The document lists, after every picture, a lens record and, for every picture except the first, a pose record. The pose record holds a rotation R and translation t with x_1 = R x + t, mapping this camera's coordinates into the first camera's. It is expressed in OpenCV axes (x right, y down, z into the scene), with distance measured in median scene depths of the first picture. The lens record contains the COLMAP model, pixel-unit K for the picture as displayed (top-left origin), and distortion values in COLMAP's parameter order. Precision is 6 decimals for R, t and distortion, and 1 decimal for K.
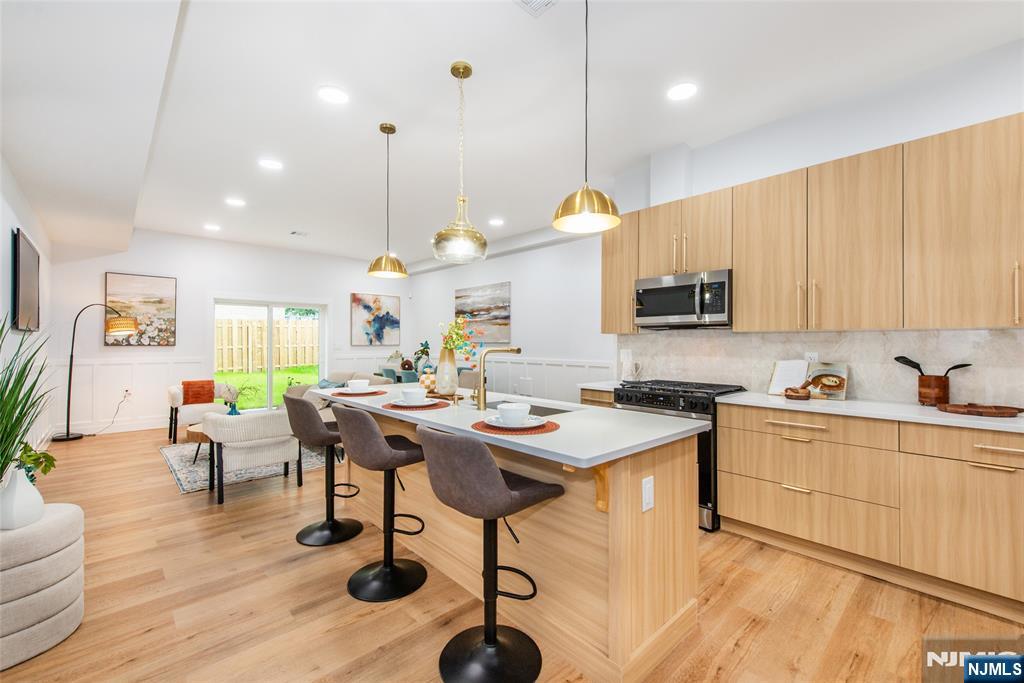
lens RADIAL K [[458.6, 0, 510.9], [0, 458.6, 342.0], [0, 0, 1]] dist [0.003029, 0.000121]
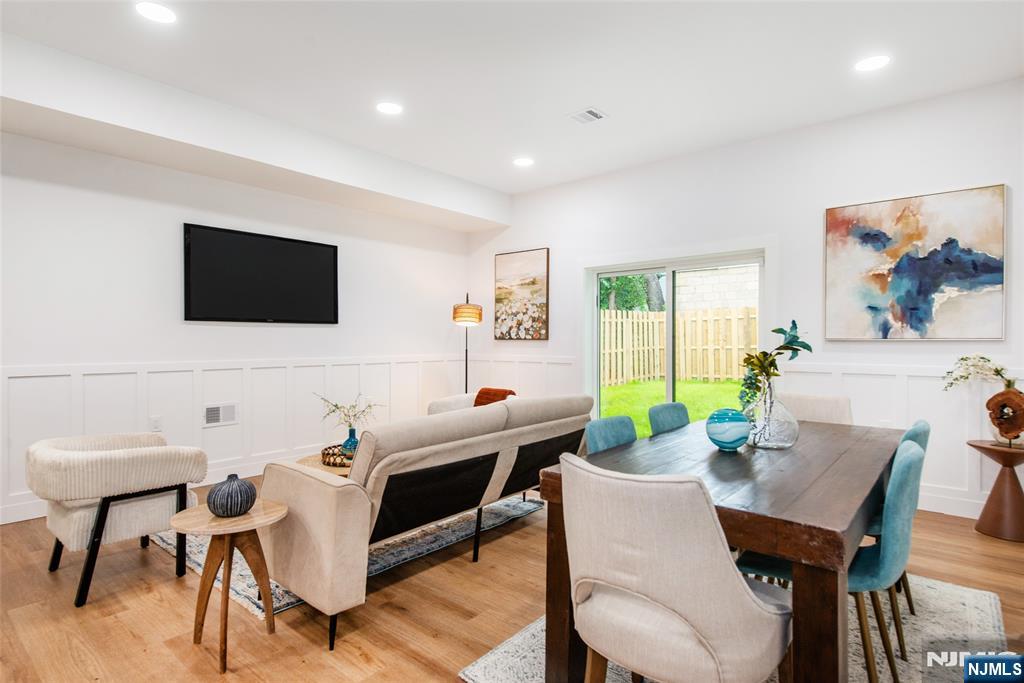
lens RADIAL K [[533.3, 0, 514.5], [0, 533.3, 337.6], [0, 0, 1]] dist [0.005064, 0.000406]
pose [[0.096996, -0.008496, -0.995249, 0.115319], [-0.001998, 0.999960, -0.008731, 0.012314], [0.995283, 0.002835, 0.096975, 0.892427]]
